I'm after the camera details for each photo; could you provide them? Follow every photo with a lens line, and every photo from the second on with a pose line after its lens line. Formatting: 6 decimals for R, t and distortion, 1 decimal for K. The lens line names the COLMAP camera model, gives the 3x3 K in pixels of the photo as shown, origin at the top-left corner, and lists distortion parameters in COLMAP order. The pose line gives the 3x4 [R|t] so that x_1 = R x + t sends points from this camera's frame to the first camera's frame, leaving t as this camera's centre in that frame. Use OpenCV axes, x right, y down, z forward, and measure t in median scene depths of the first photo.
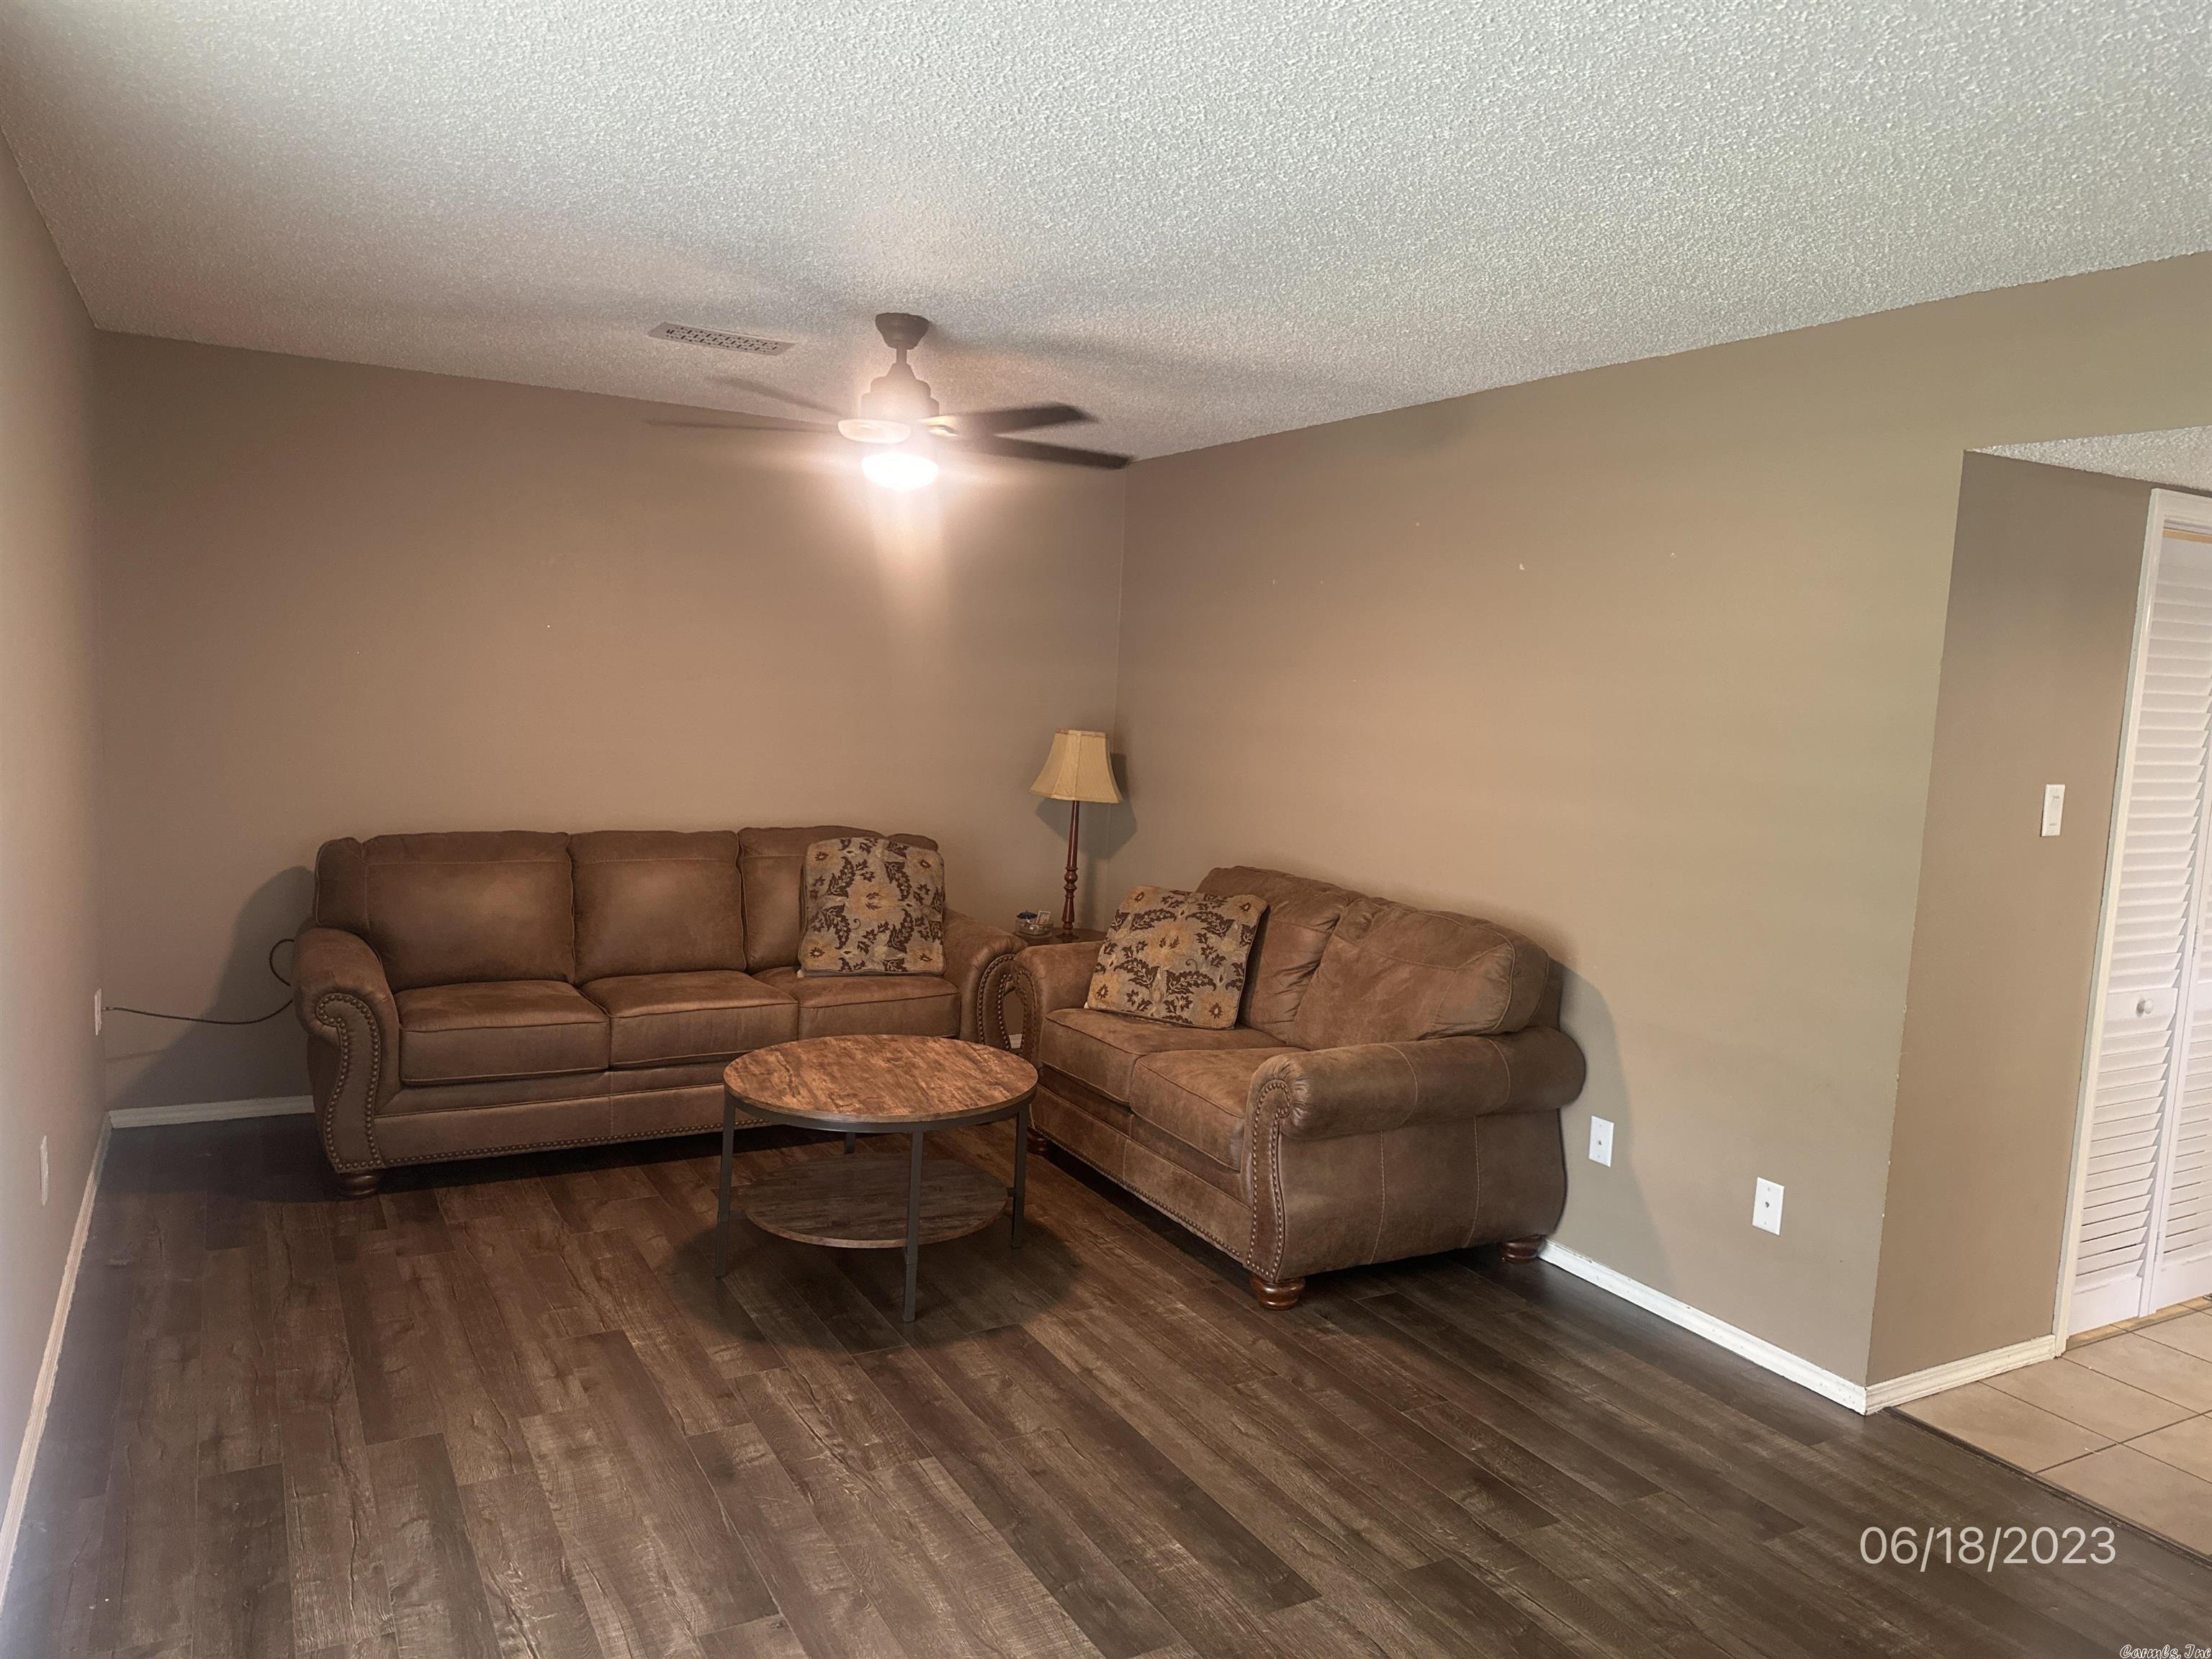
lens RADIAL K [[1545.7, 0, 1106.0], [0, 1545.7, 829.5], [0, 0, 1]] dist [0.076958, -0.062698]
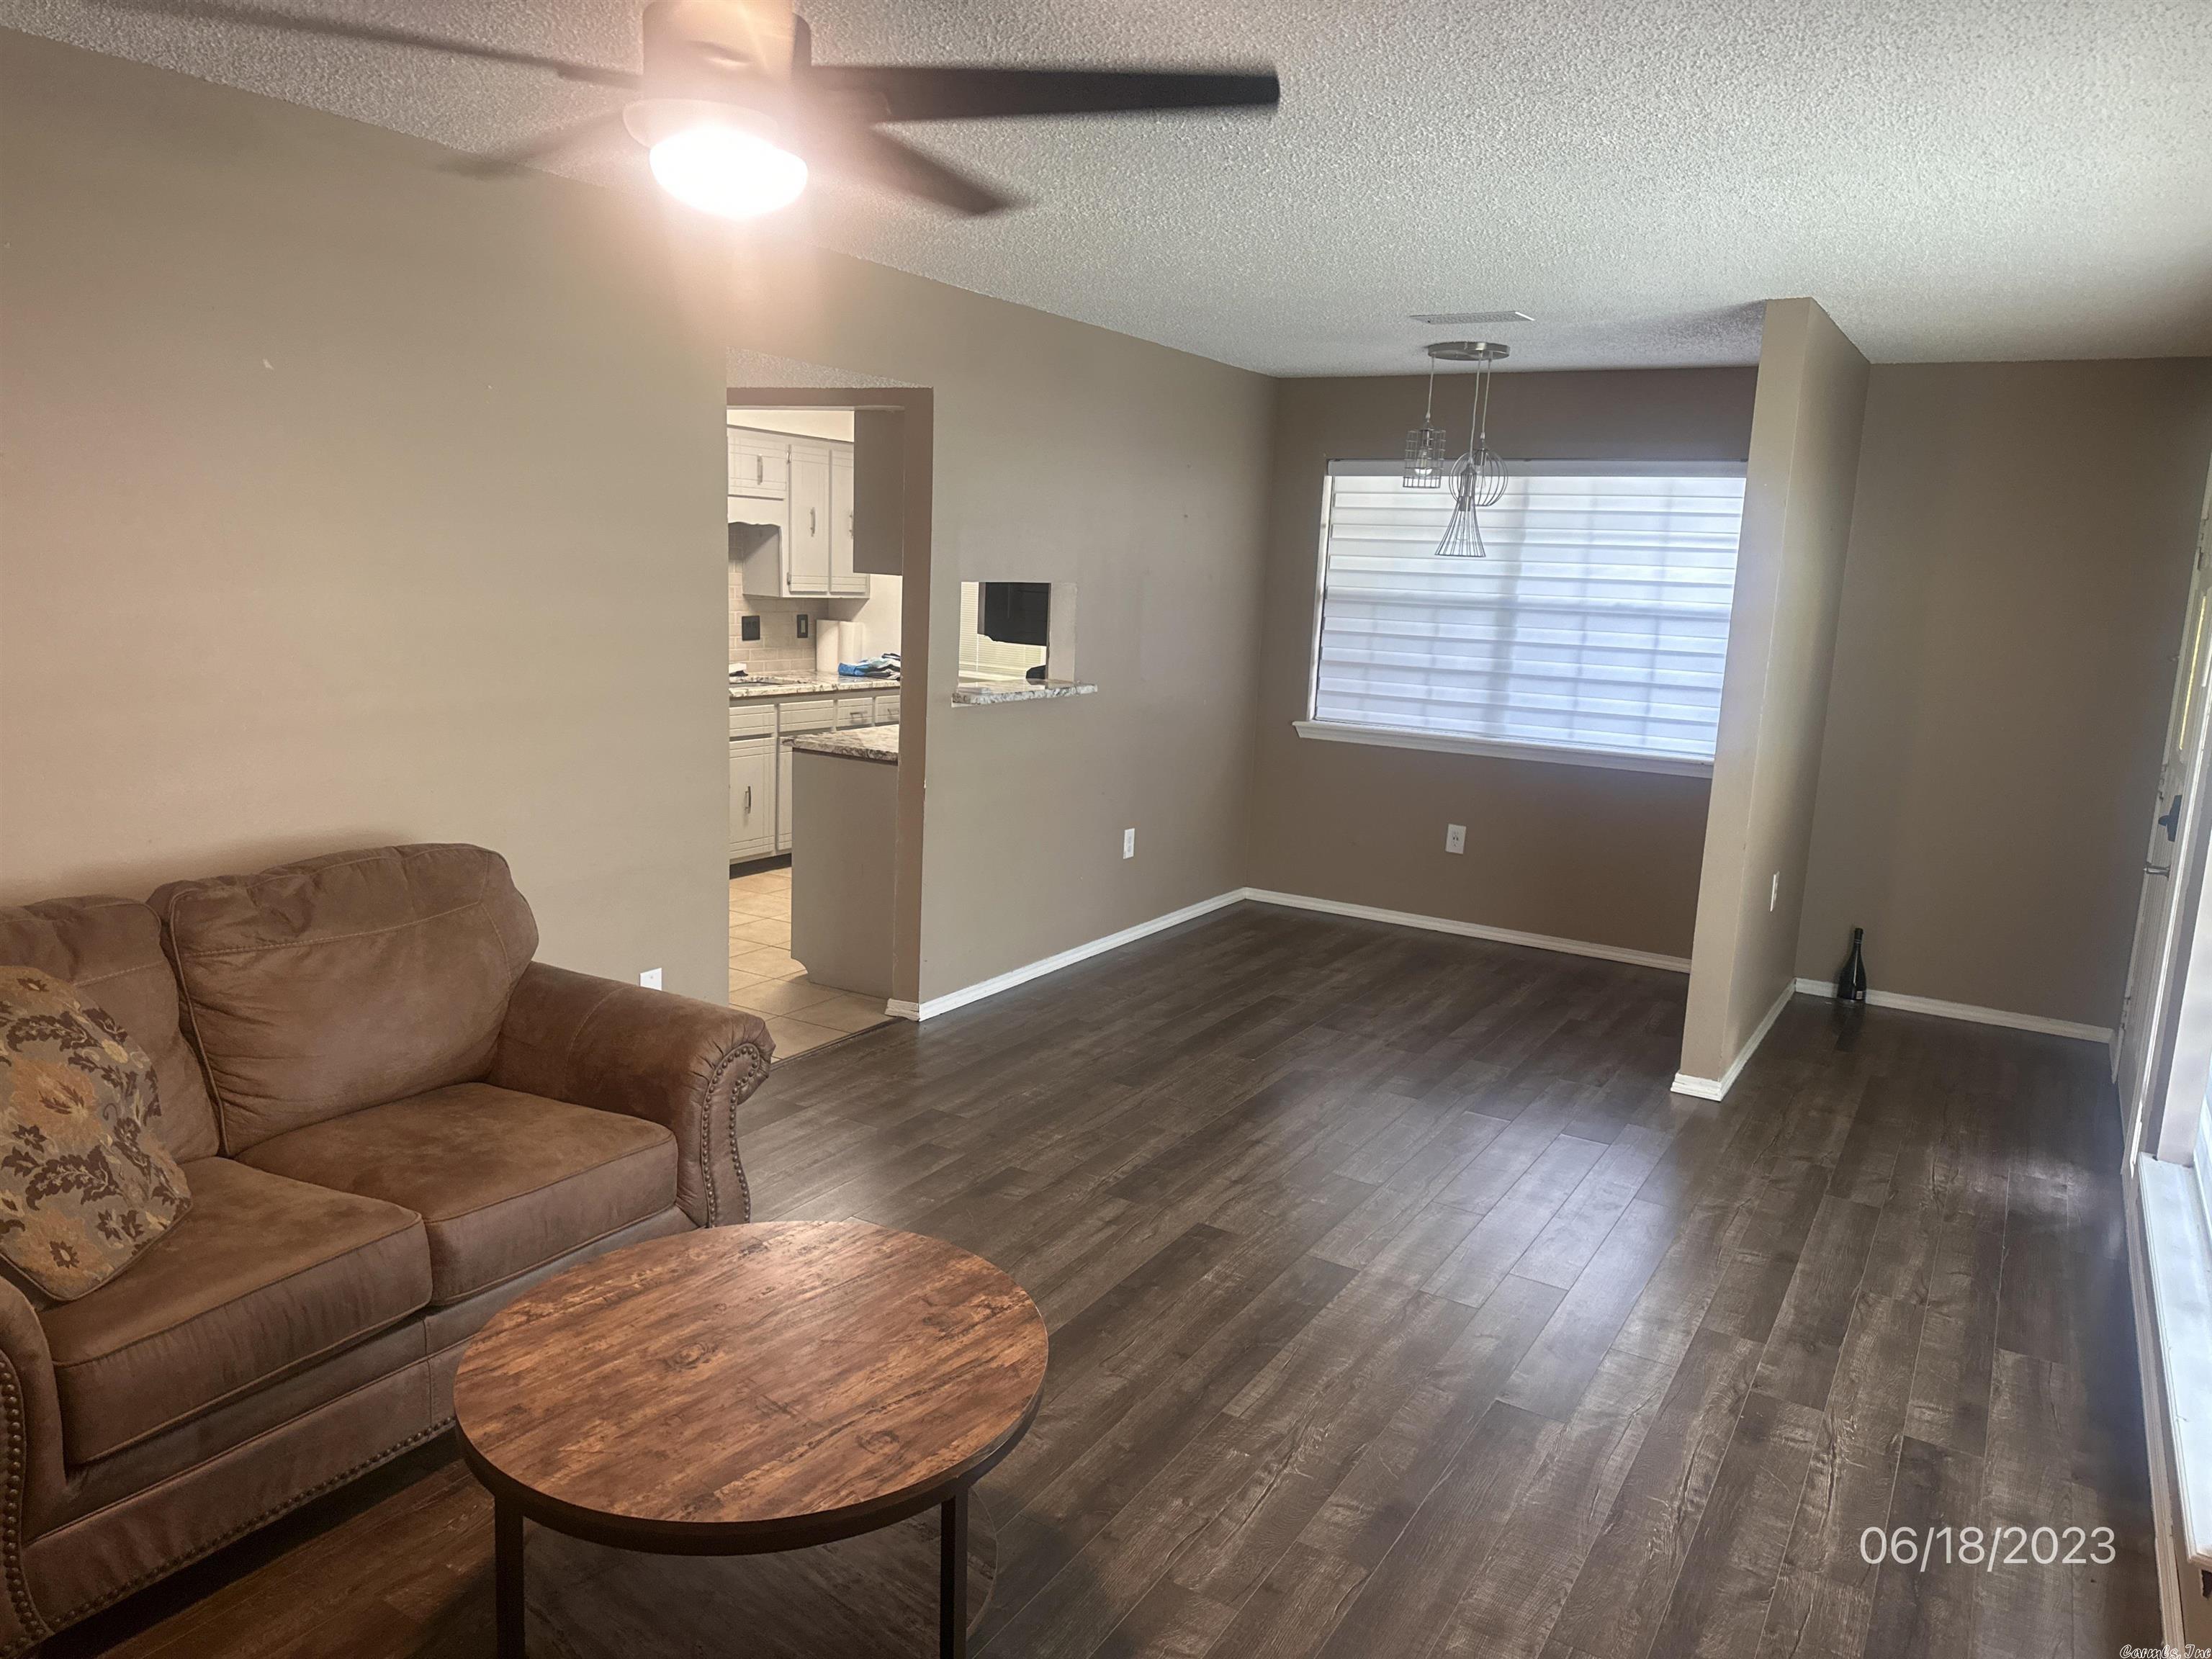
lens RADIAL K [[1545.7, 0, 1106.0], [0, 1545.7, 829.5], [0, 0, 1]] dist [0.076958, -0.062698]
pose [[-0.488022, -0.232332, 0.841342, -0.828175], [0.021442, 0.960441, 0.277657, -0.224020], [-0.872568, 0.153543, -0.463734, 1.492600]]
